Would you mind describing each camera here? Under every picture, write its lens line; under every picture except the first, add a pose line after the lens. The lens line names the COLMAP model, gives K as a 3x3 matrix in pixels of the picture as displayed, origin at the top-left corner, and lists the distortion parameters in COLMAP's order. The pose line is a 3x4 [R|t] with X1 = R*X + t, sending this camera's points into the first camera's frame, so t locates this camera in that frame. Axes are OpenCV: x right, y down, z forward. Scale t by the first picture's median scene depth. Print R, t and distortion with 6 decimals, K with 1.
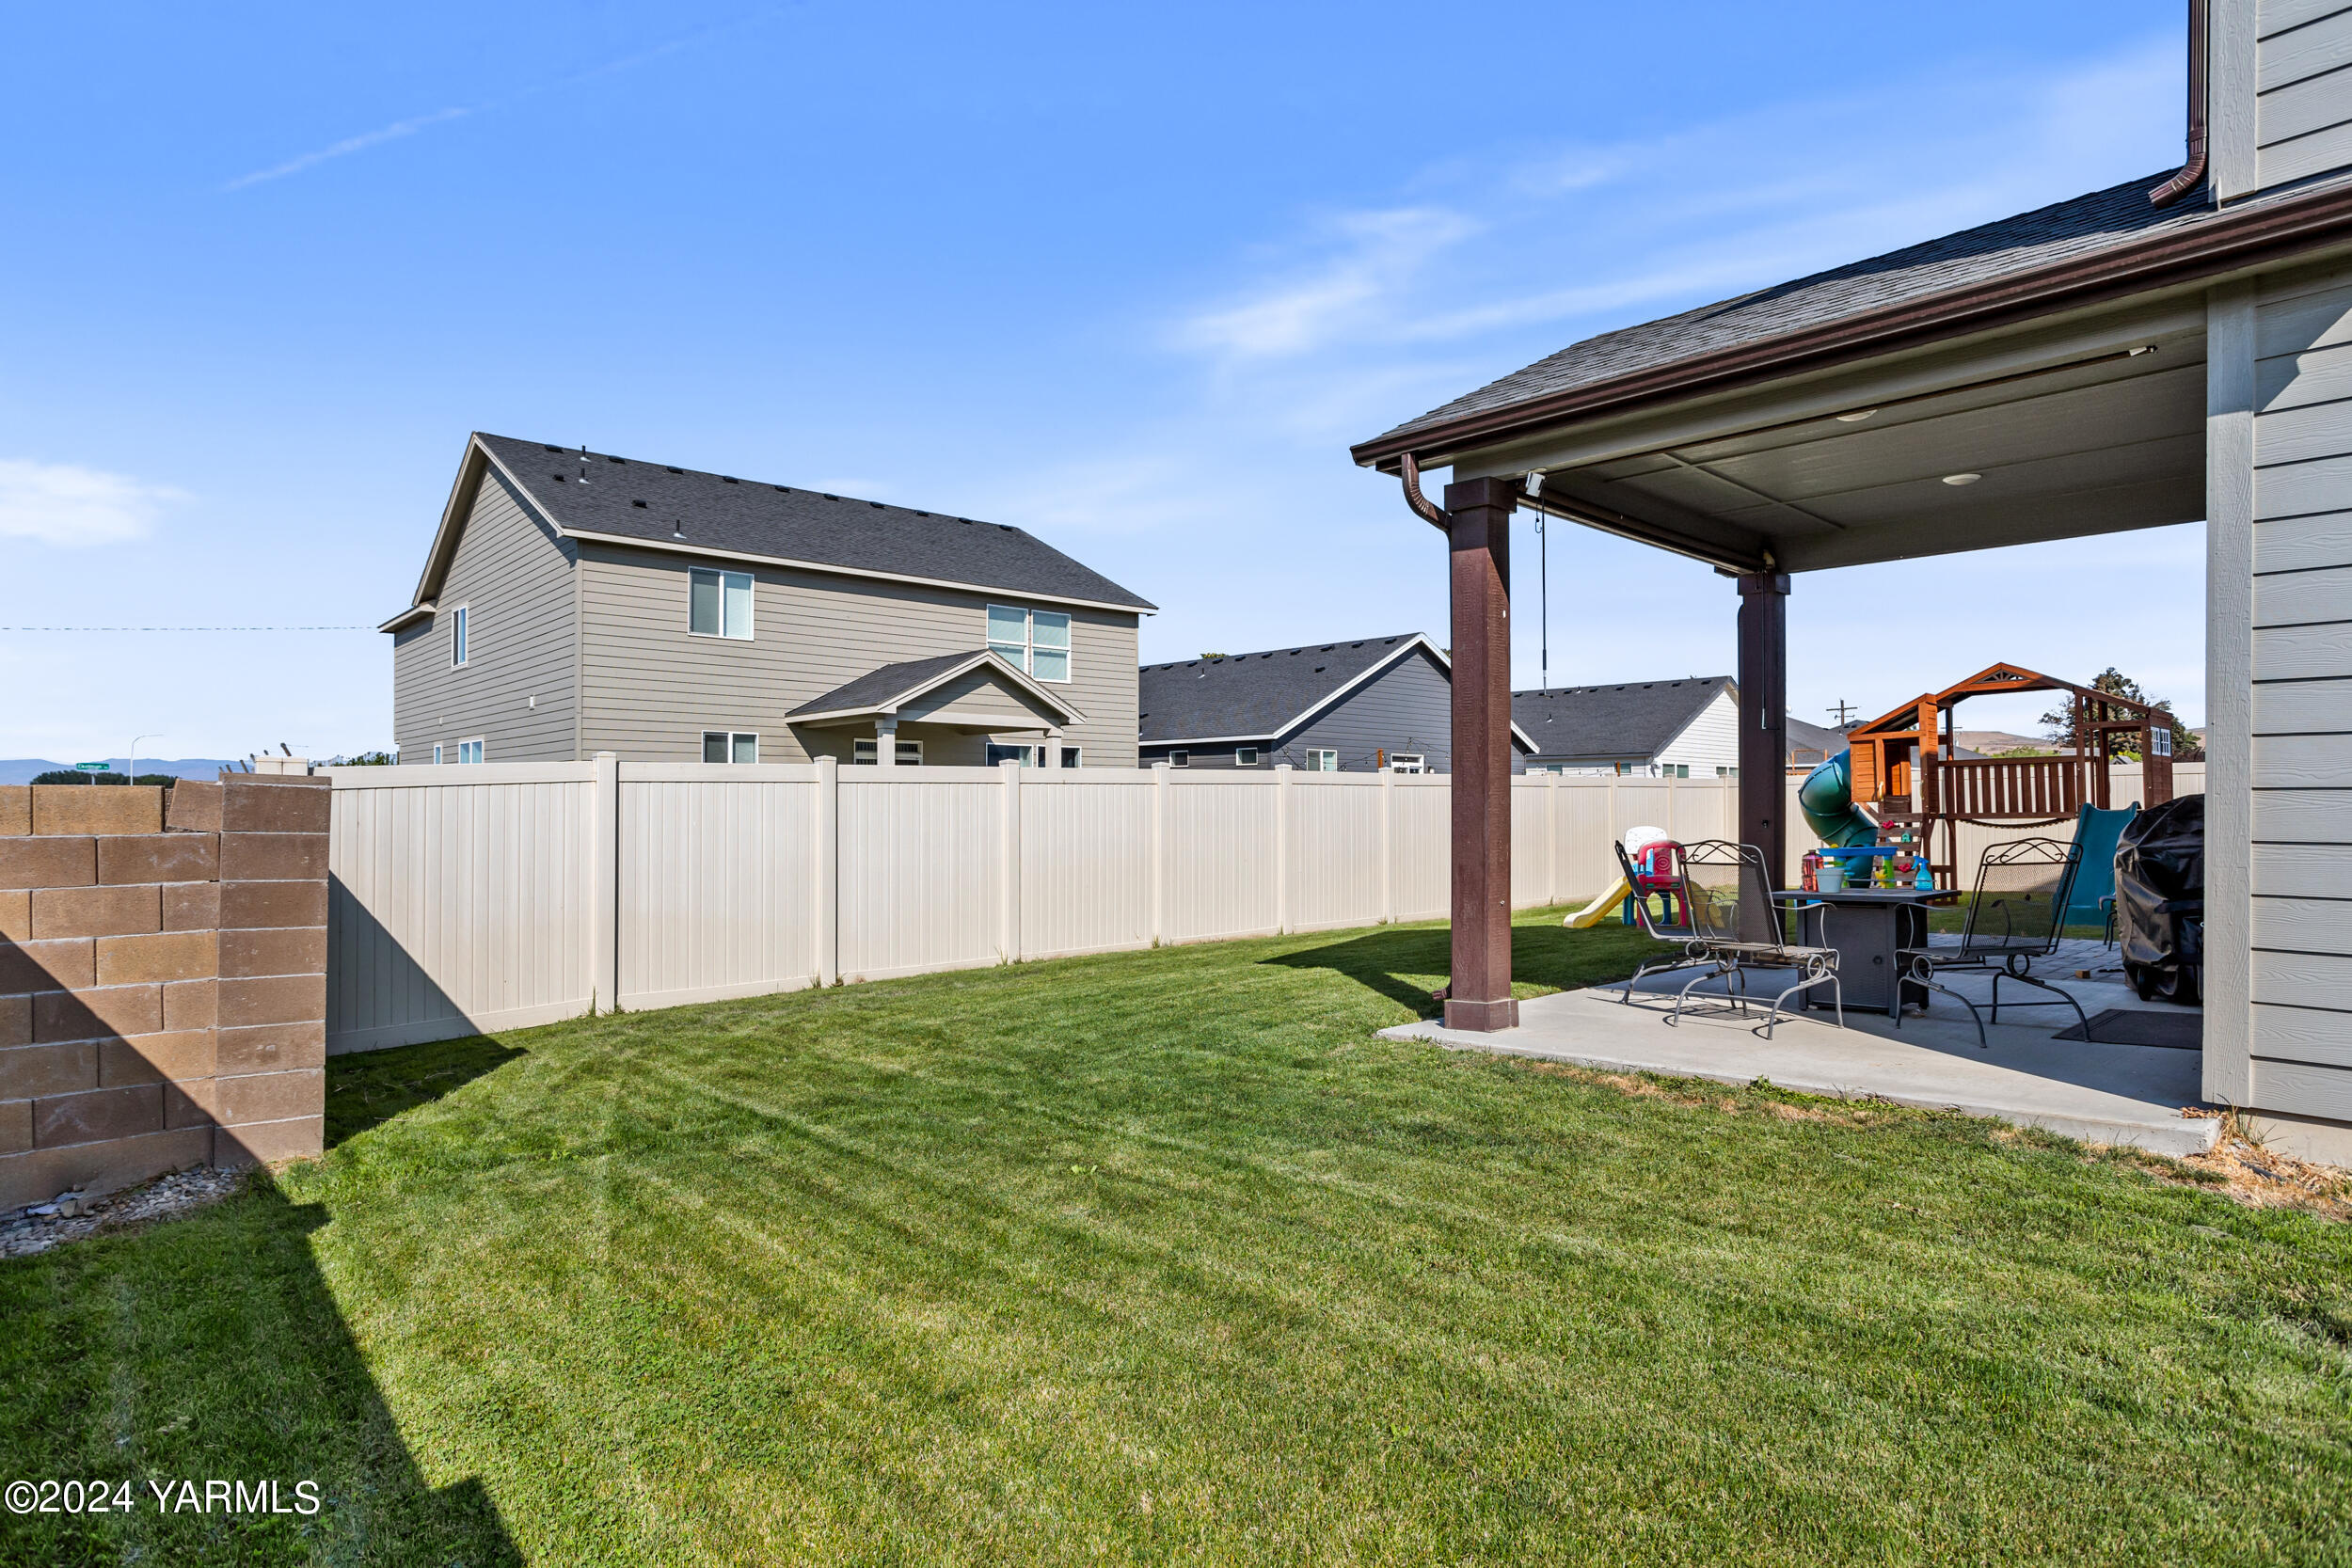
lens RADIAL K [[1218.6, 0, 1186.1], [0, 1218.6, 780.8], [0, 0, 1]] dist [-0.010238, 0.001311]
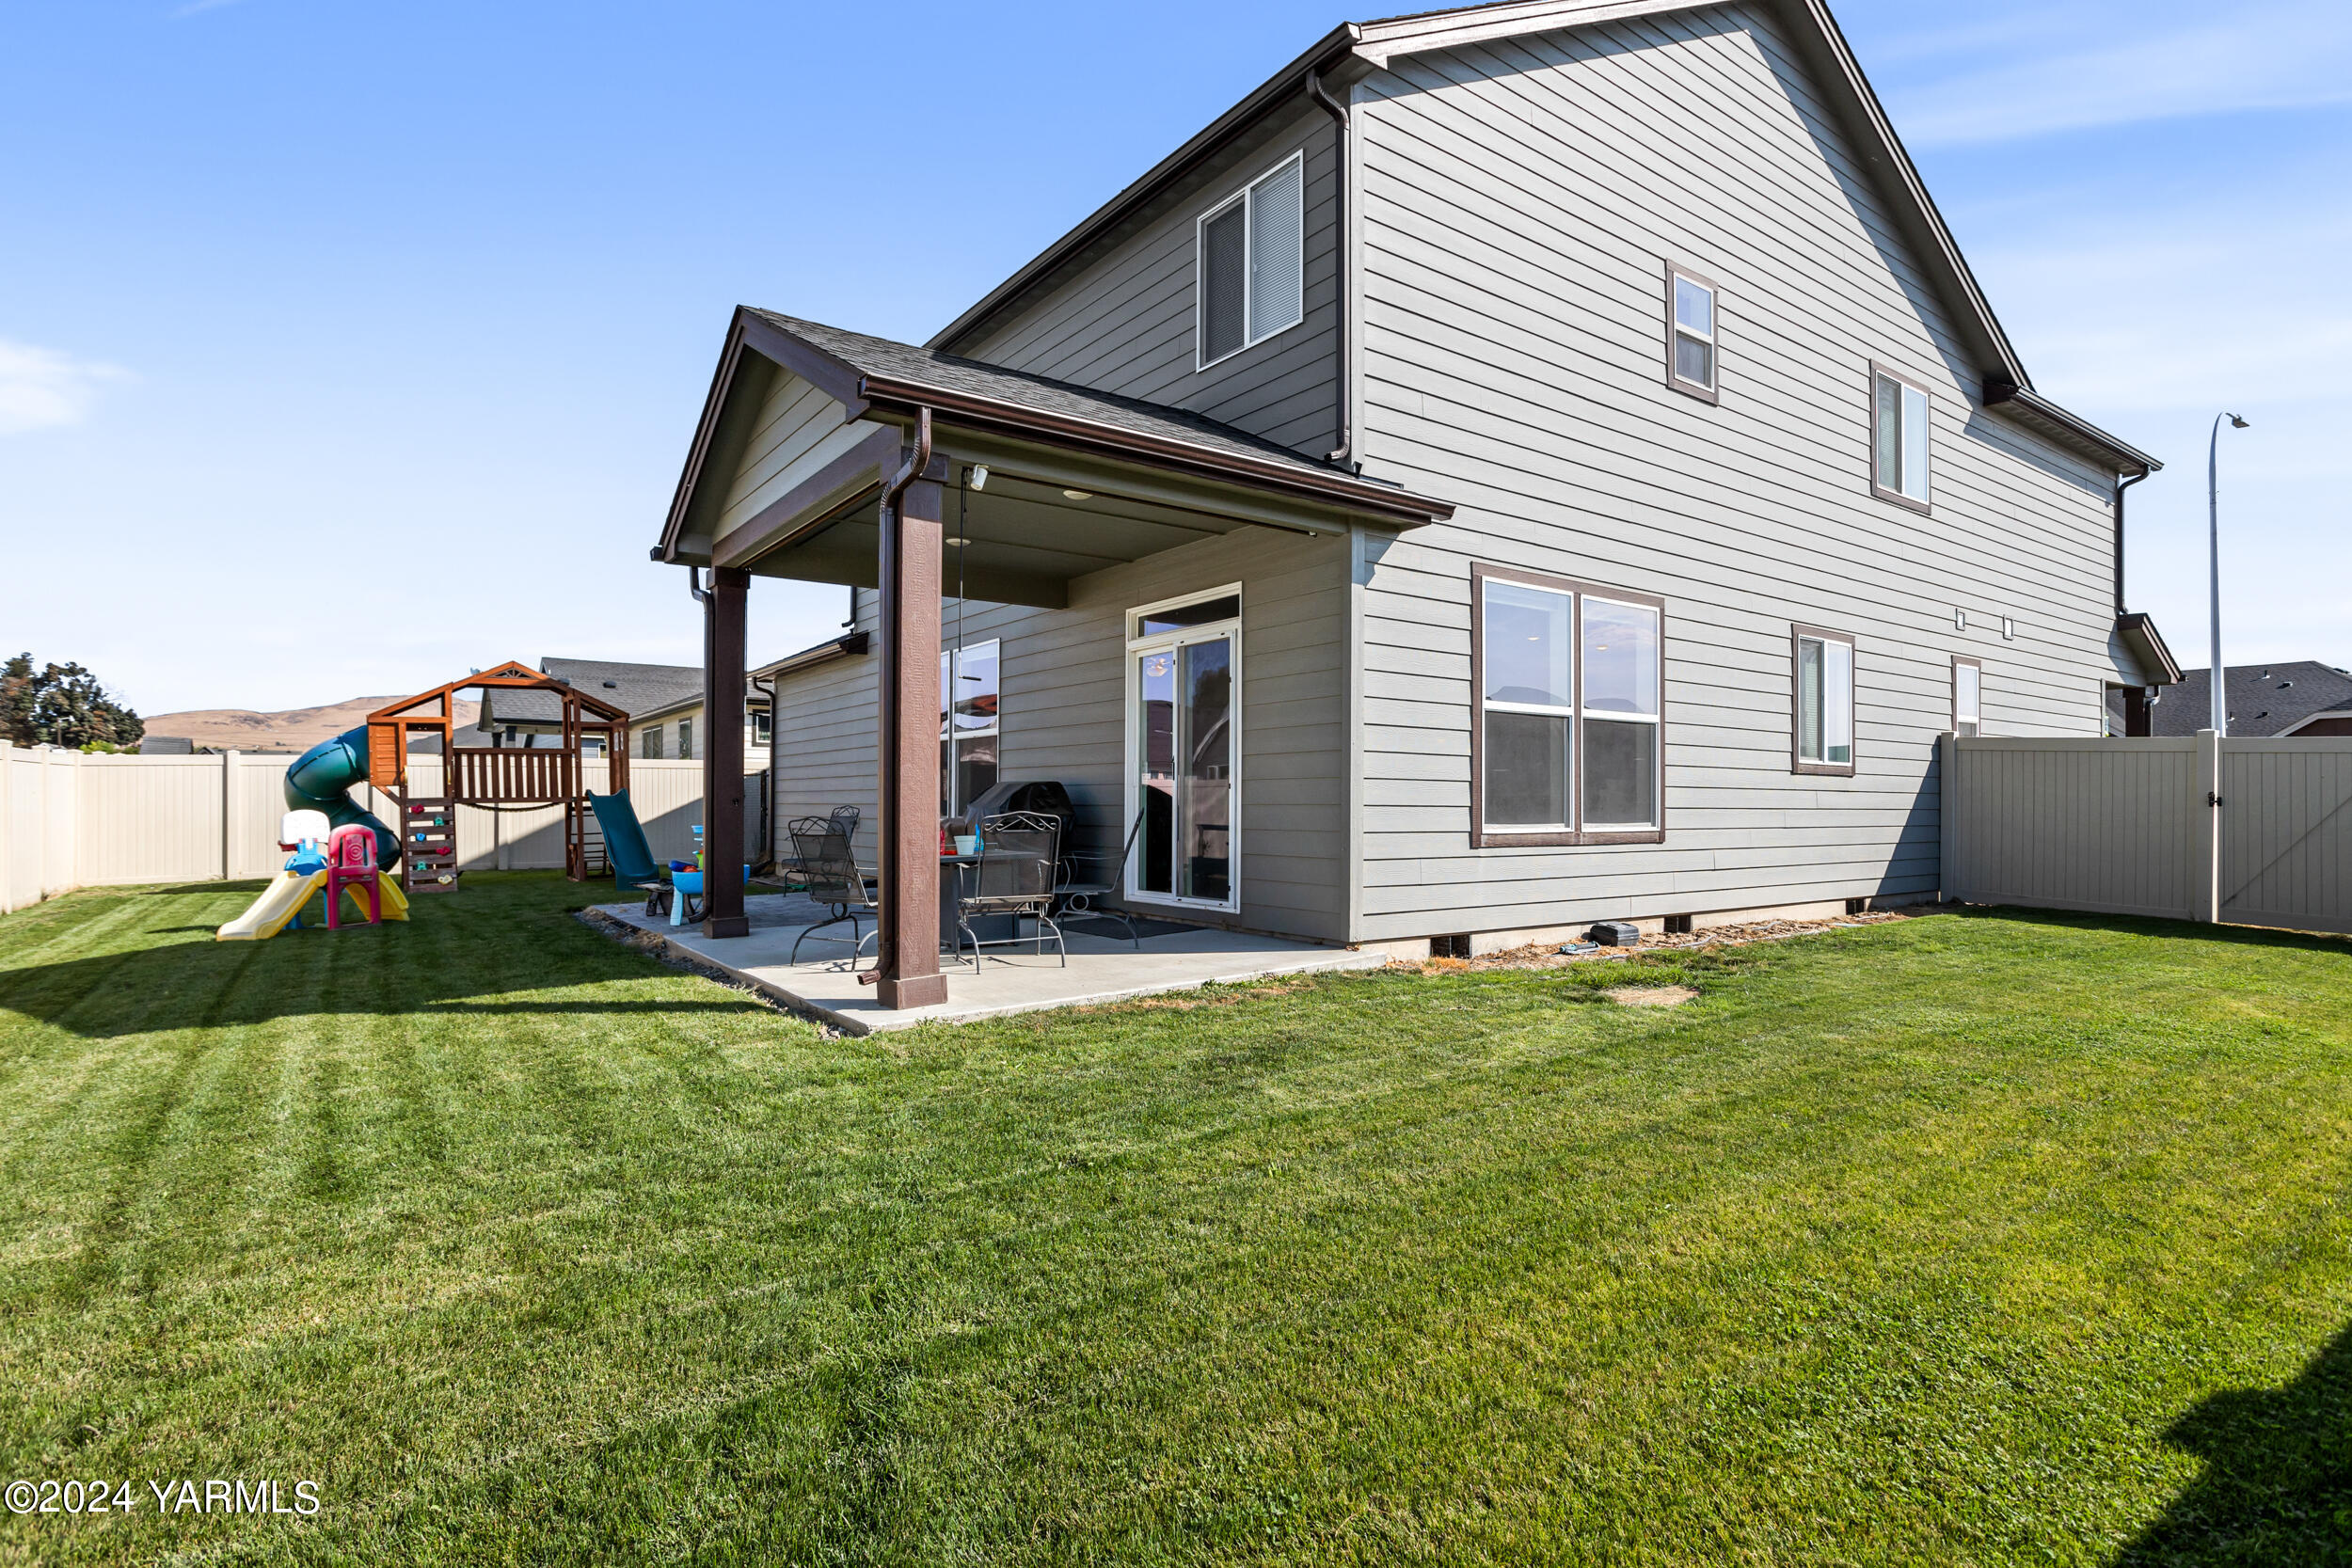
lens RADIAL K [[1150.2, 0, 1165.2], [0, 1150.2, 789.2], [0, 0, 1]] dist [-0.021535, 0.017462]
pose [[0.135047, 0.016376, 0.990704, -0.529042], [-0.027918, 0.999529, -0.012717, 0.030267], [-0.990446, -0.025941, 0.135441, 0.554075]]
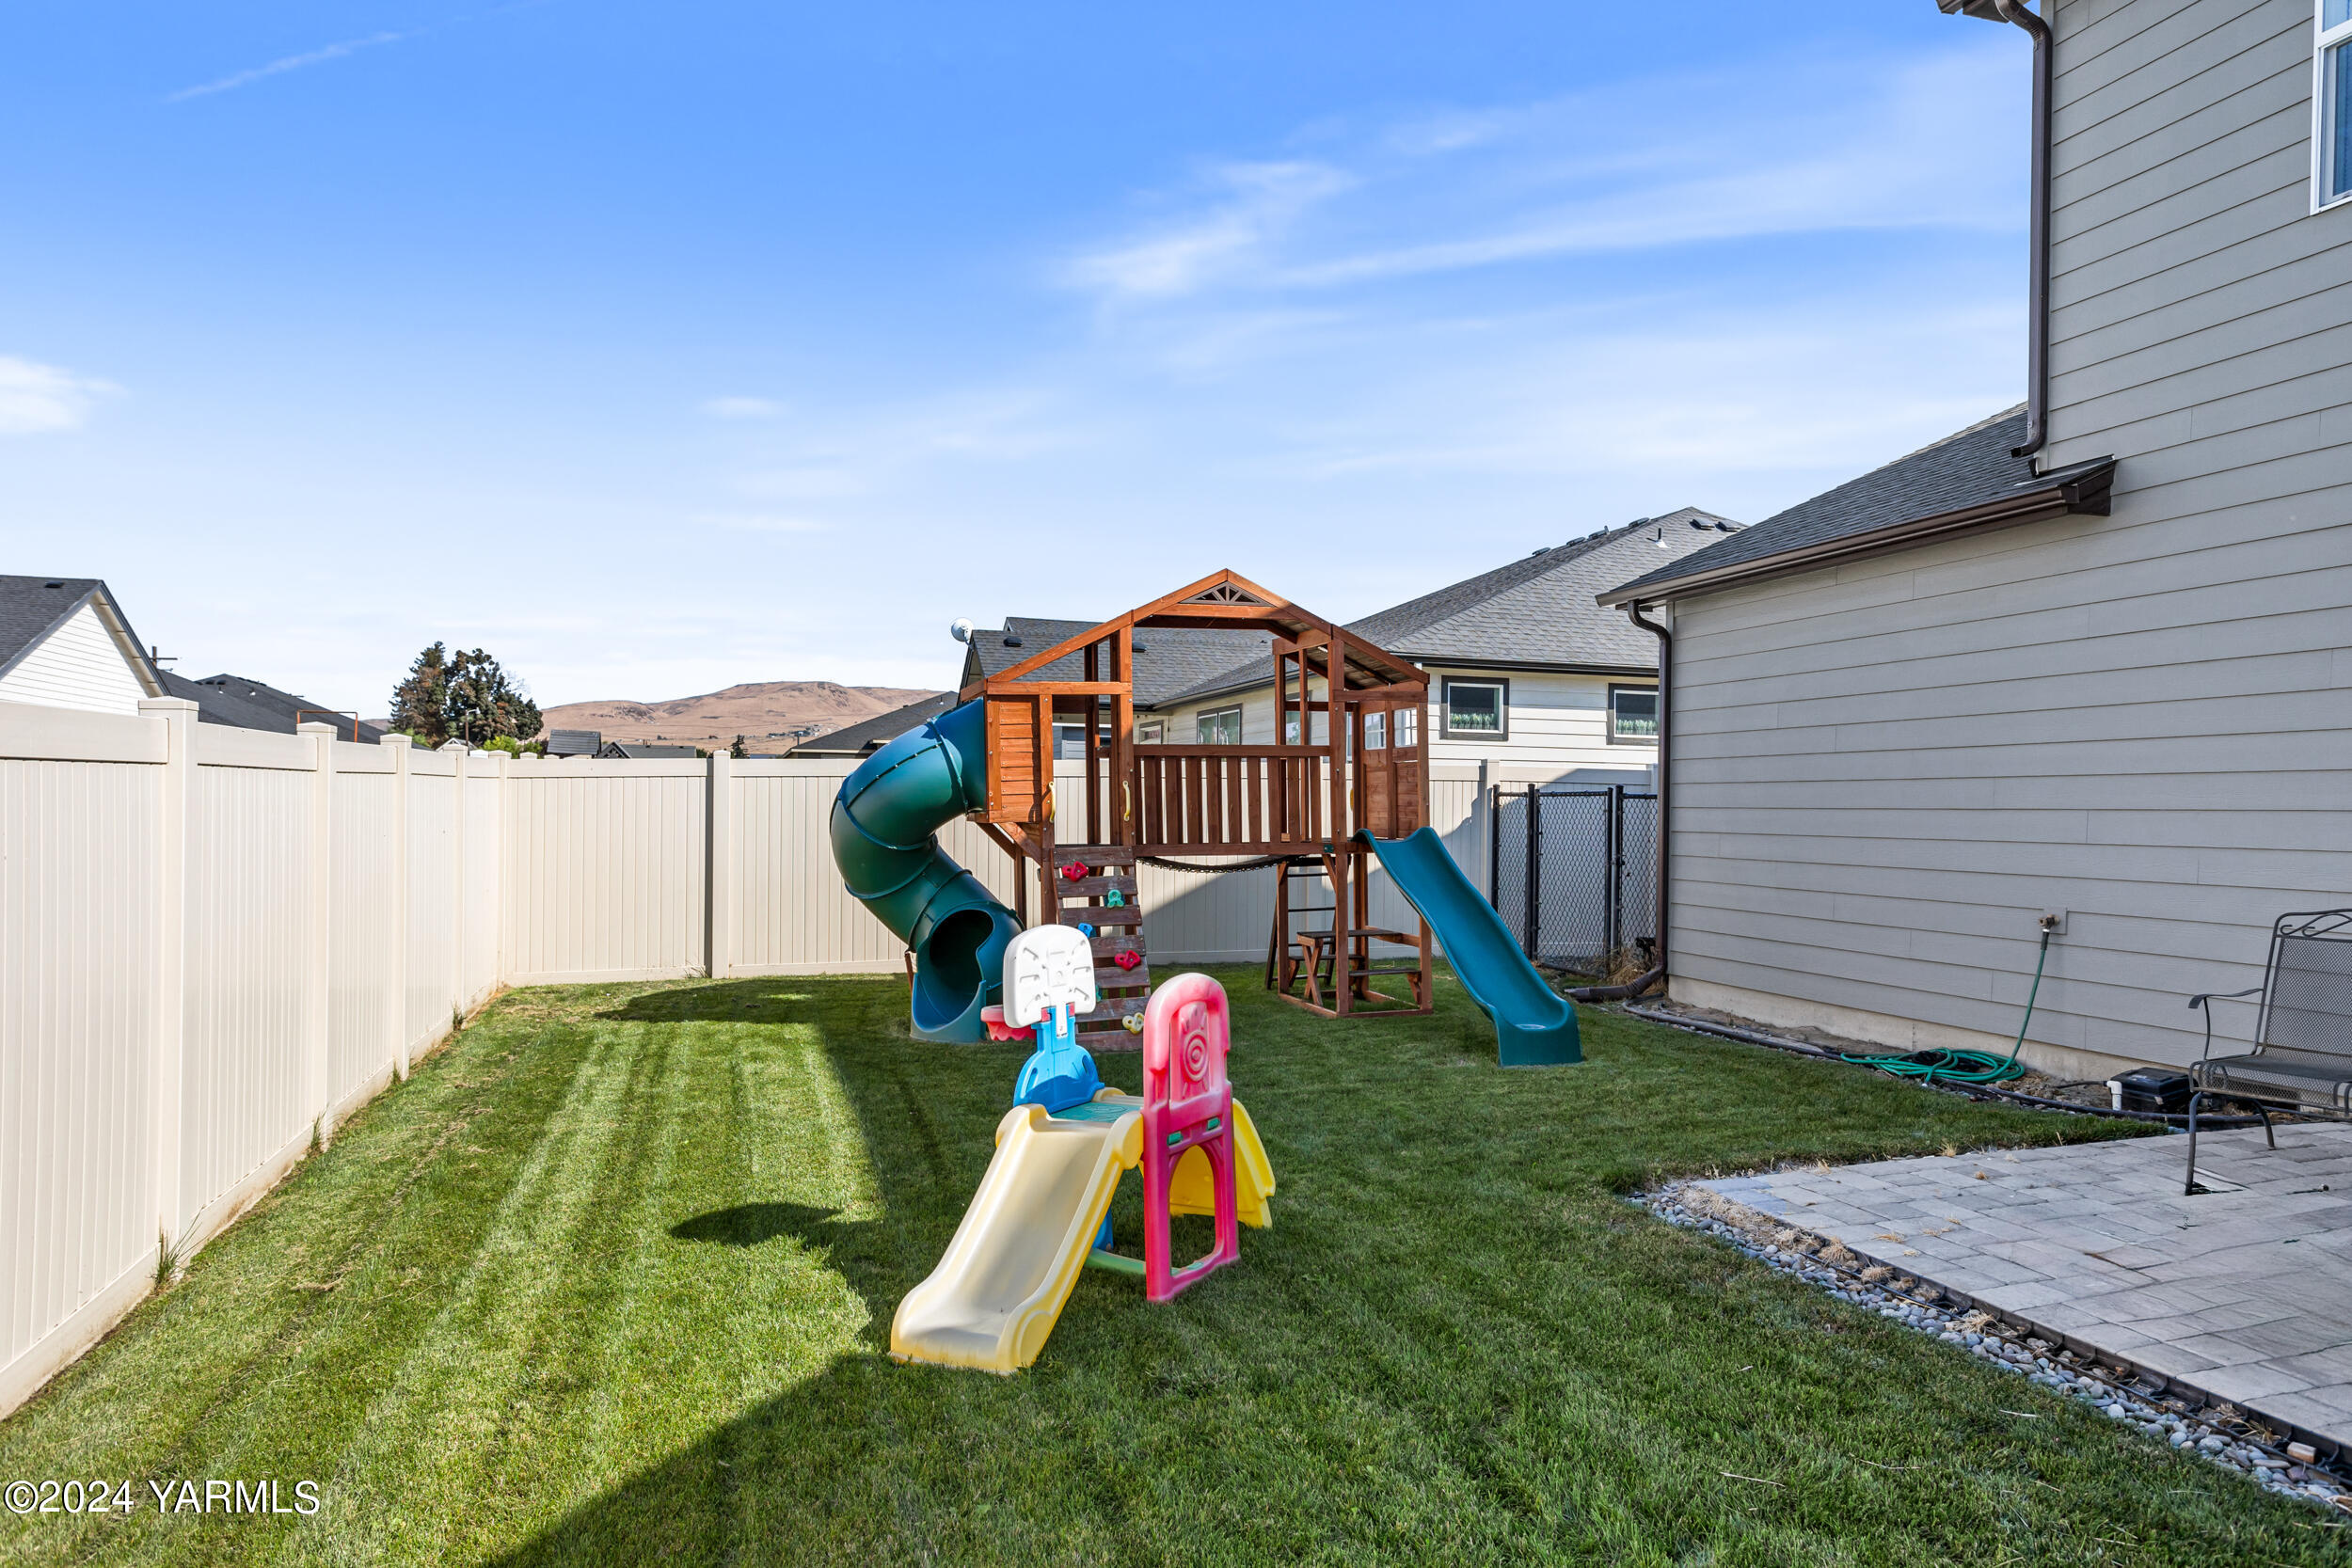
lens RADIAL K [[1532.6, 0, 1275.8], [0, 1532.6, 779.3], [0, 0, 1]] dist [-0.019940, 0.000931]
pose [[0.403033, 0.025846, 0.914820, 0.110143], [-0.034784, 0.999311, -0.012909, 0.009478], [-0.914524, -0.026619, 0.403655, 1.387098]]
